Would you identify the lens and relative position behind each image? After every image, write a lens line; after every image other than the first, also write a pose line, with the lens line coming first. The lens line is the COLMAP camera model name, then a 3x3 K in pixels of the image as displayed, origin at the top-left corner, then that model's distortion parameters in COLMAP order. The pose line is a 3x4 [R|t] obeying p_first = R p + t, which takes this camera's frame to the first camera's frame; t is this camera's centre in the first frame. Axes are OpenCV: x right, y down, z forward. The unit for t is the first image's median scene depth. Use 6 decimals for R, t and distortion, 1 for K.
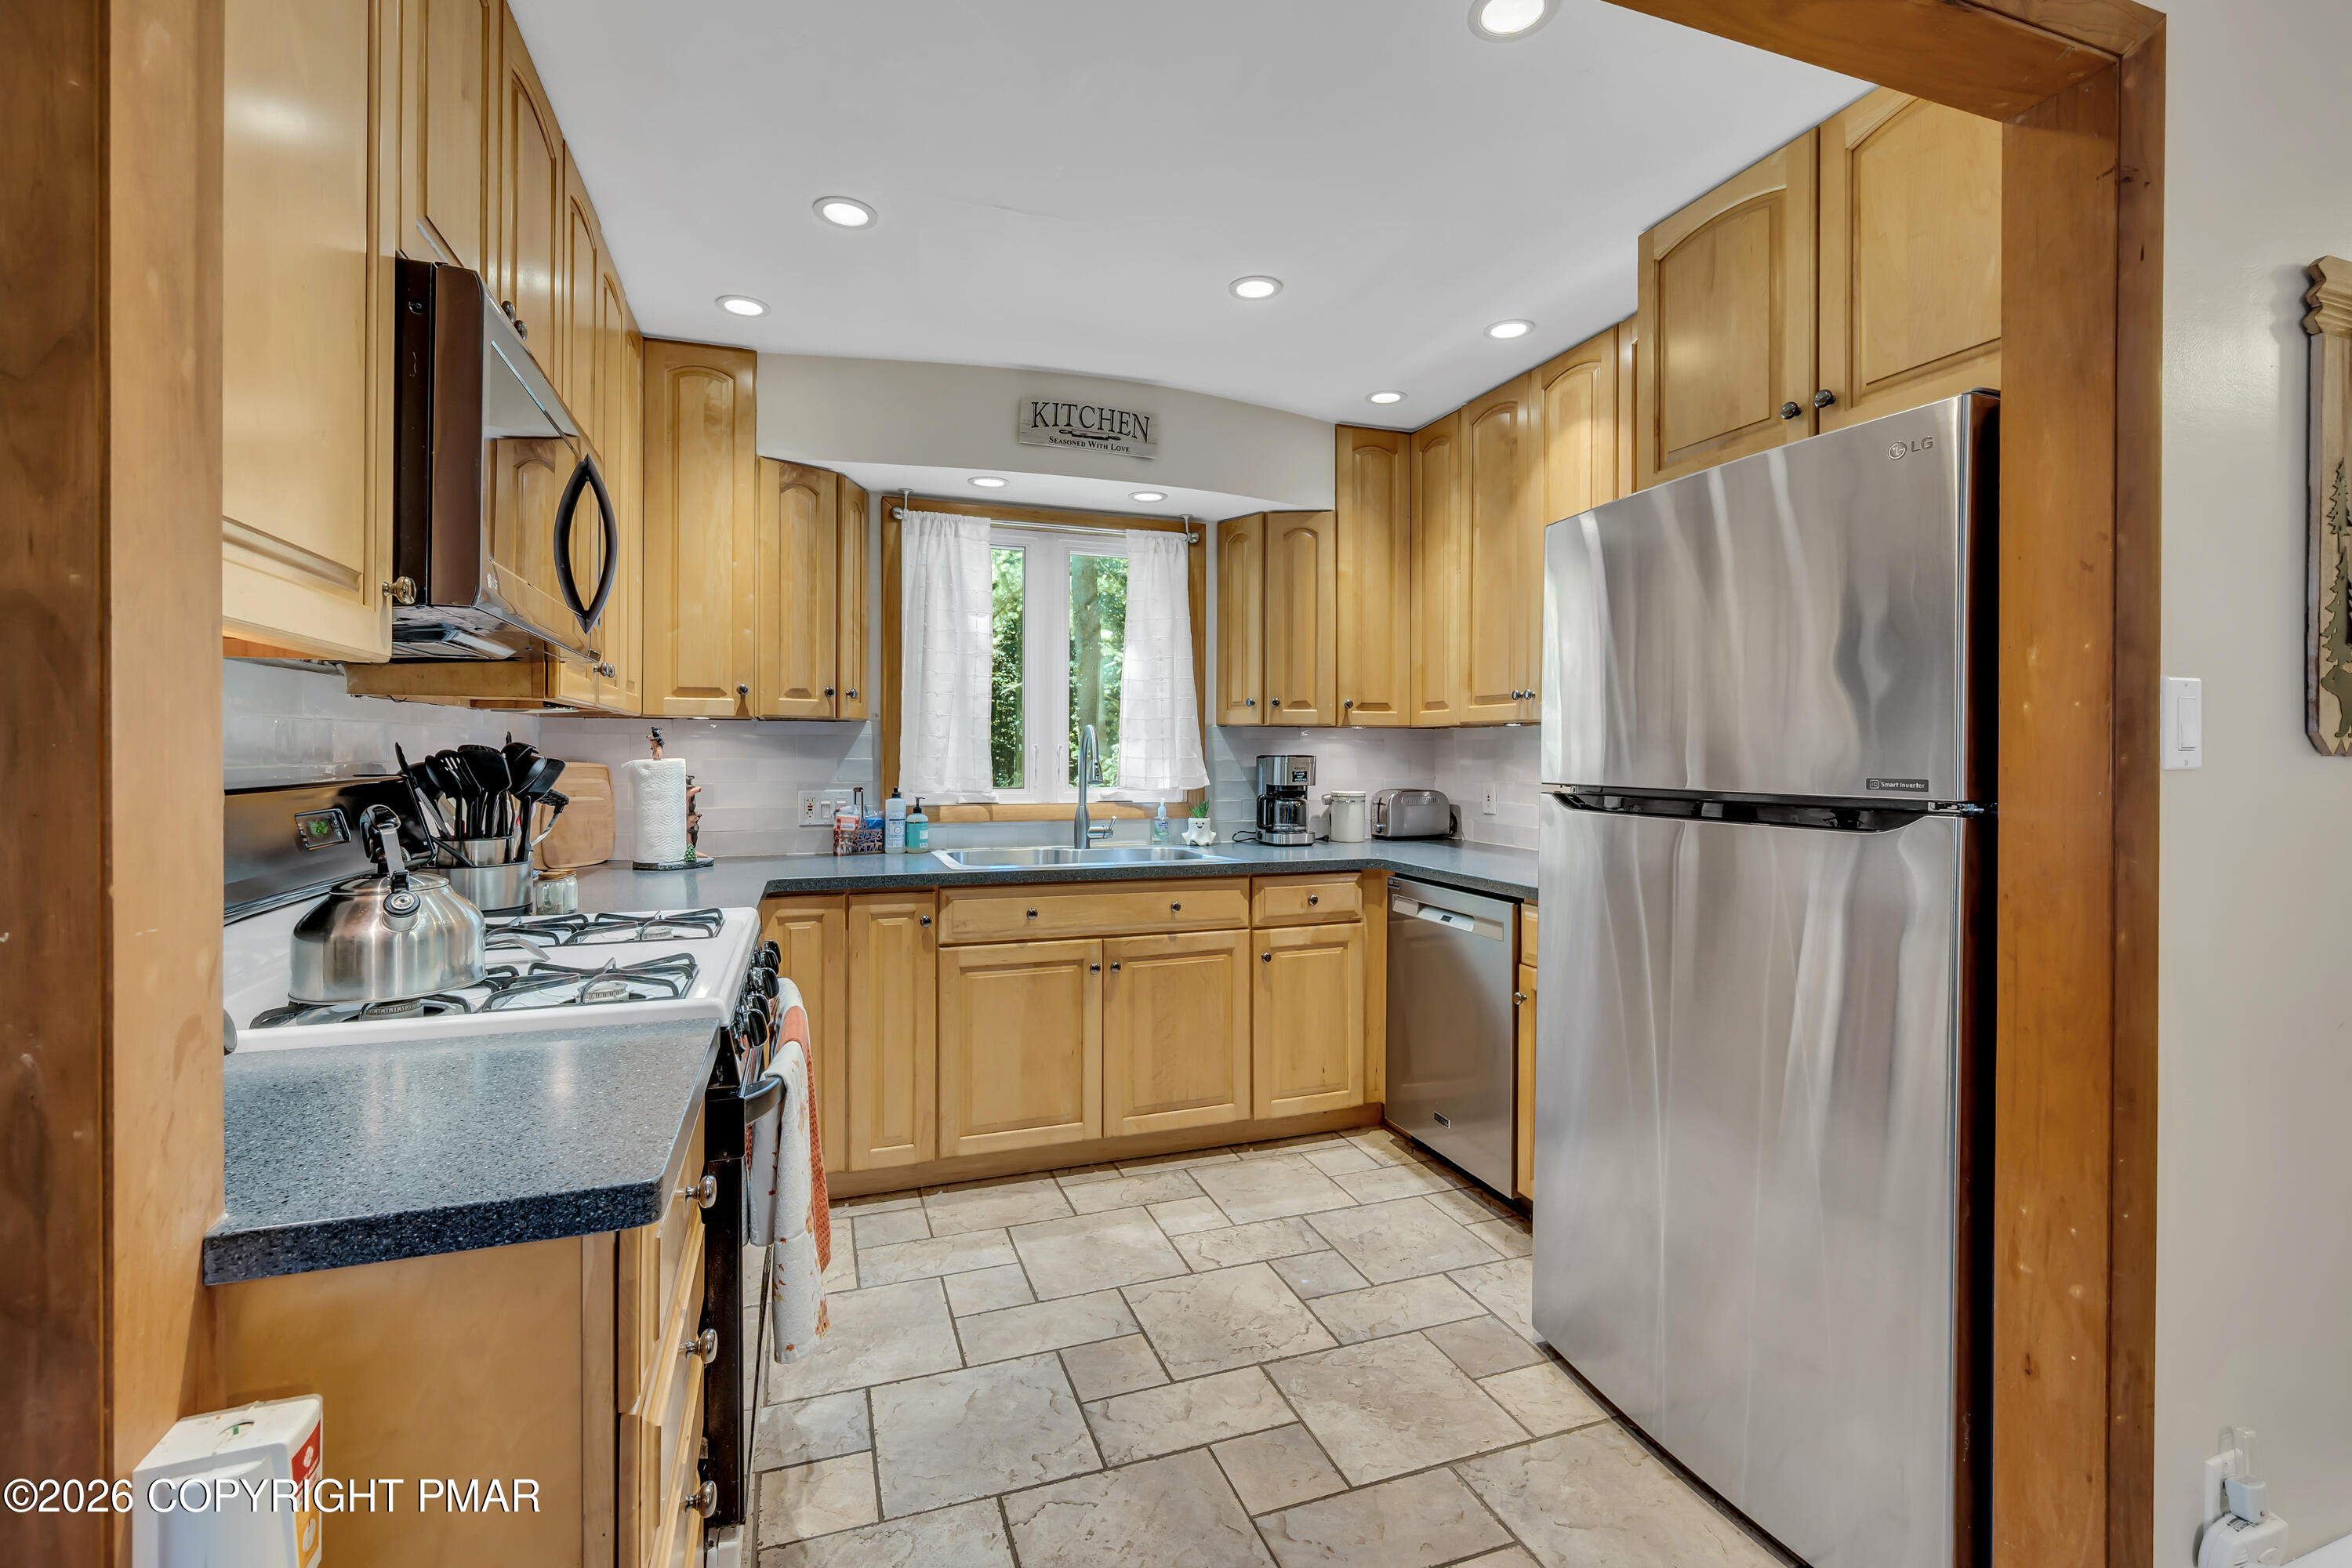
lens RADIAL K [[928.0, 0, 1181.6], [0, 928.0, 751.6], [0, 0, 1]] dist [0.000740, 0.000053]
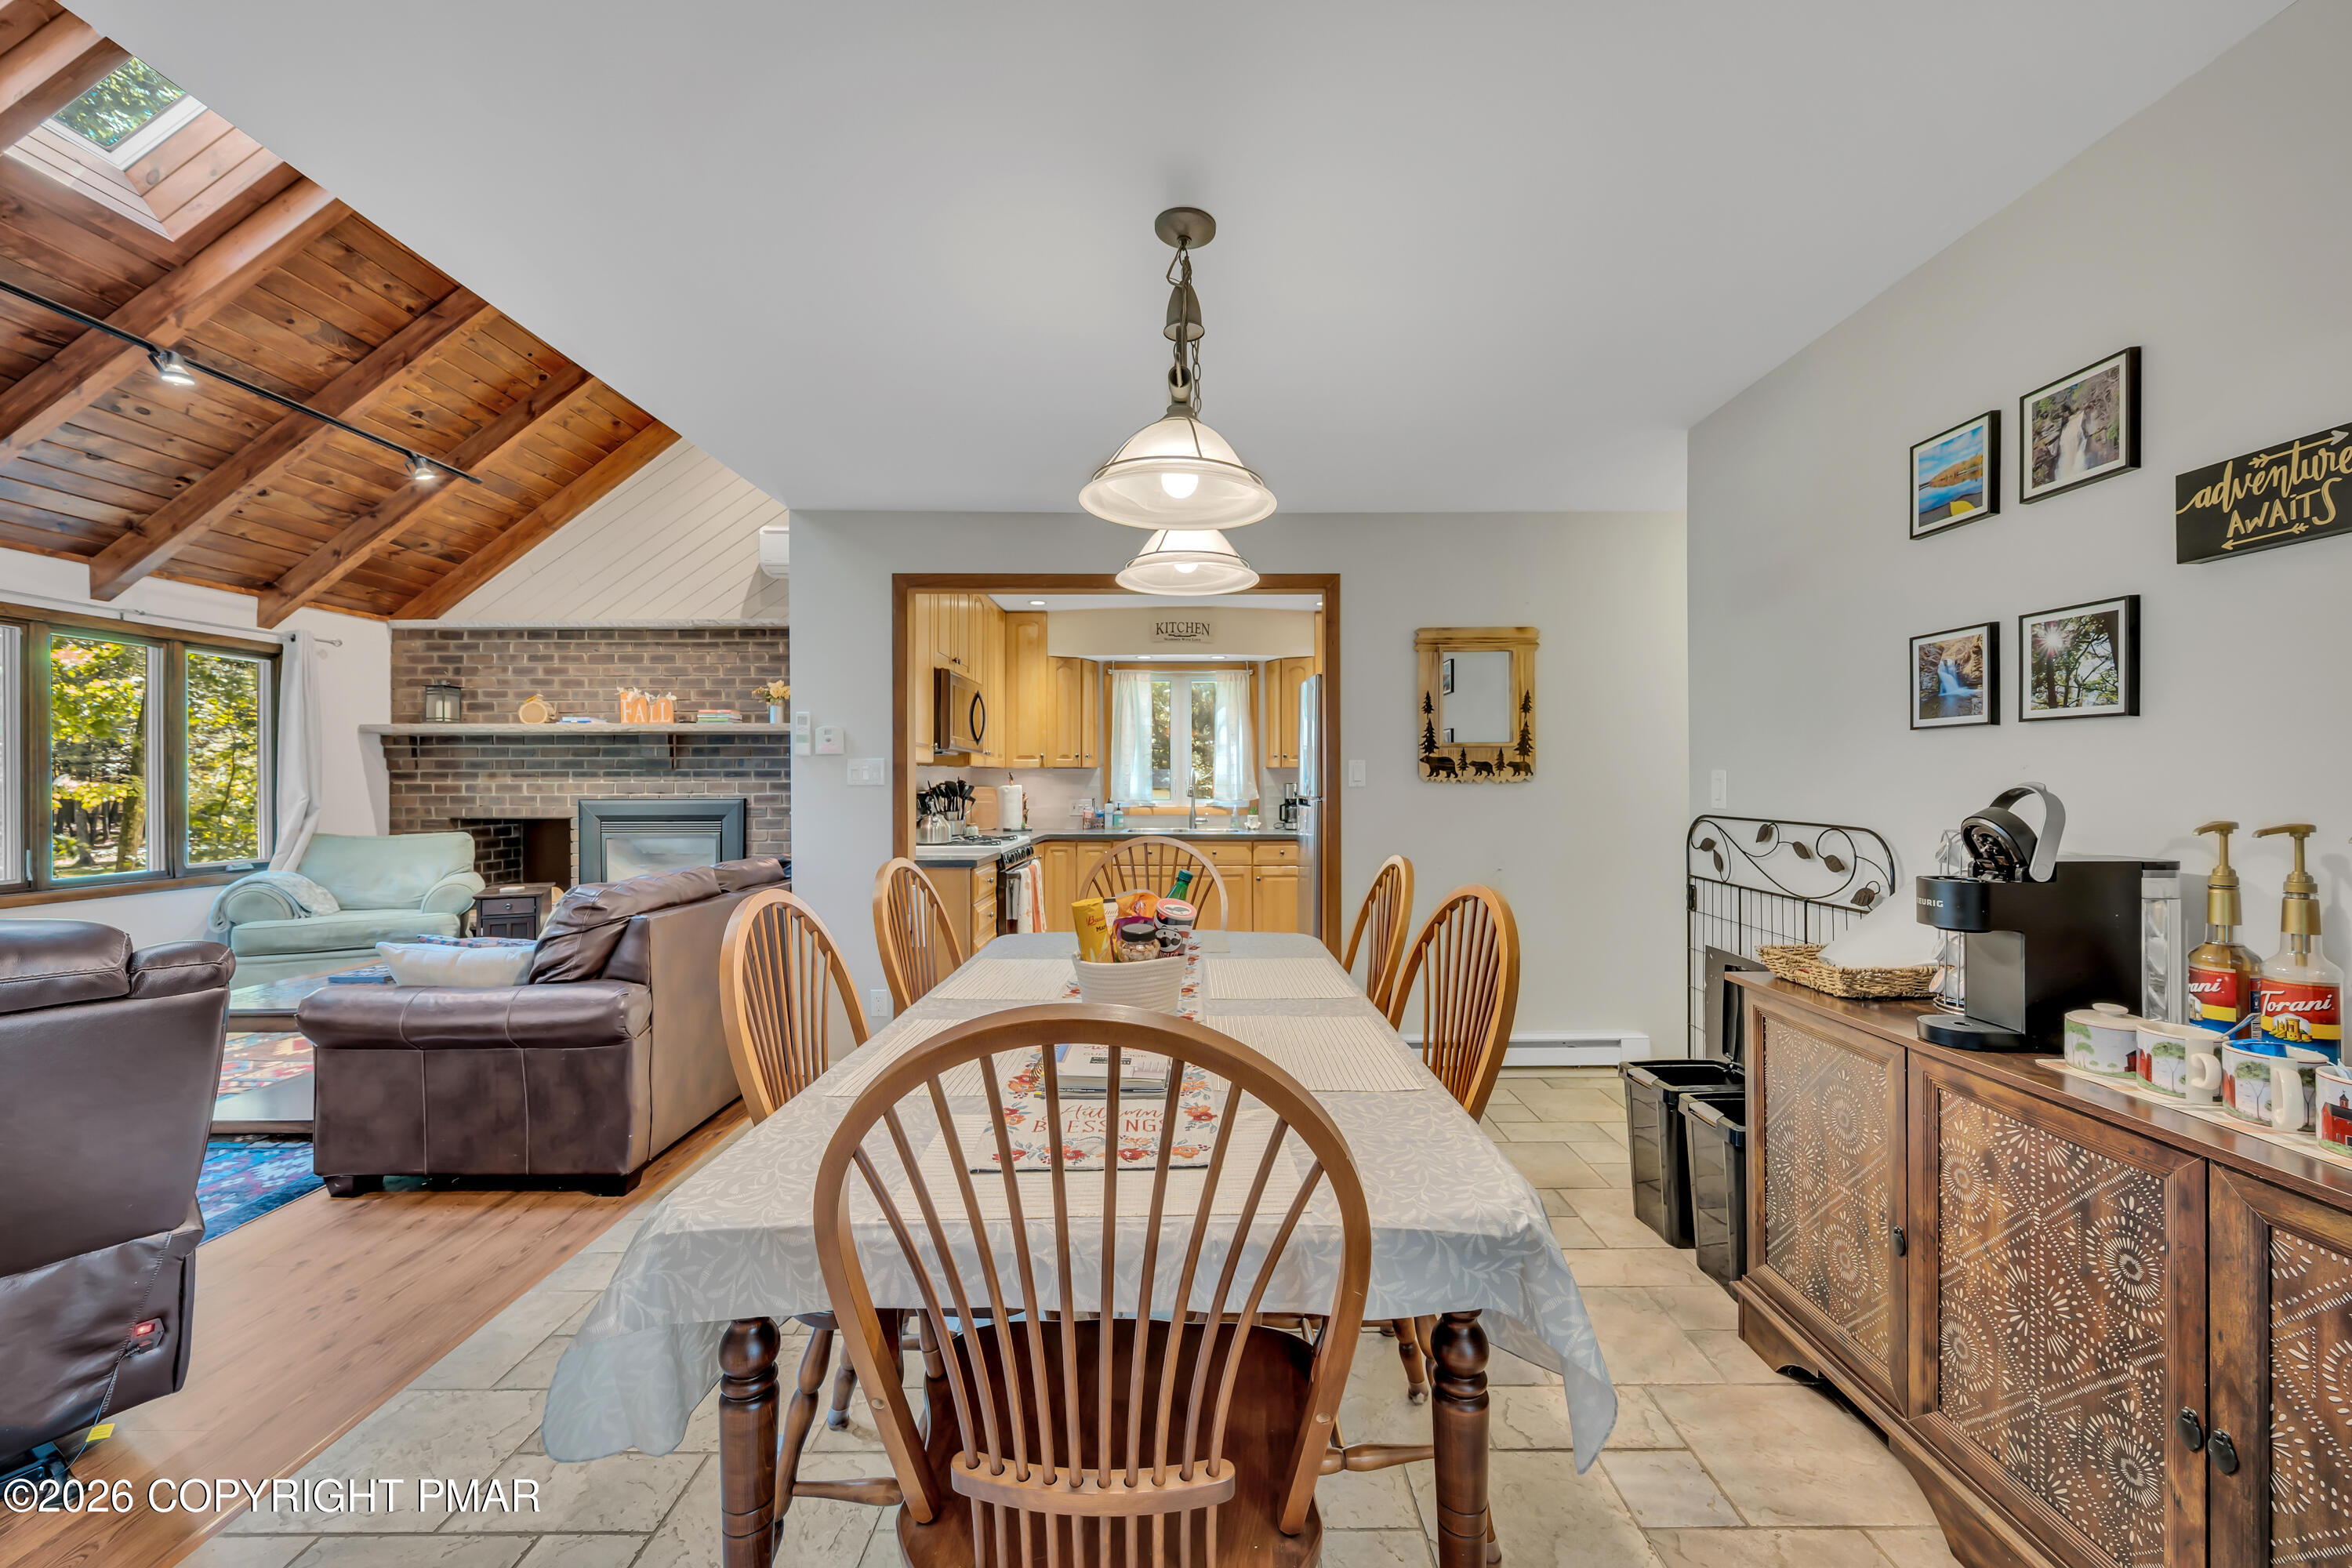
lens RADIAL K [[947.0, 0, 1176.0], [0, 947.0, 784.0], [0, 0, 1]] dist [0.000547, 0.000038]
pose [[0.913943, -0.002978, -0.405832, 0.784250], [0.003547, 0.999993, 0.000652, 0.004027], [0.405827, -0.002035, 0.913948, -1.024394]]
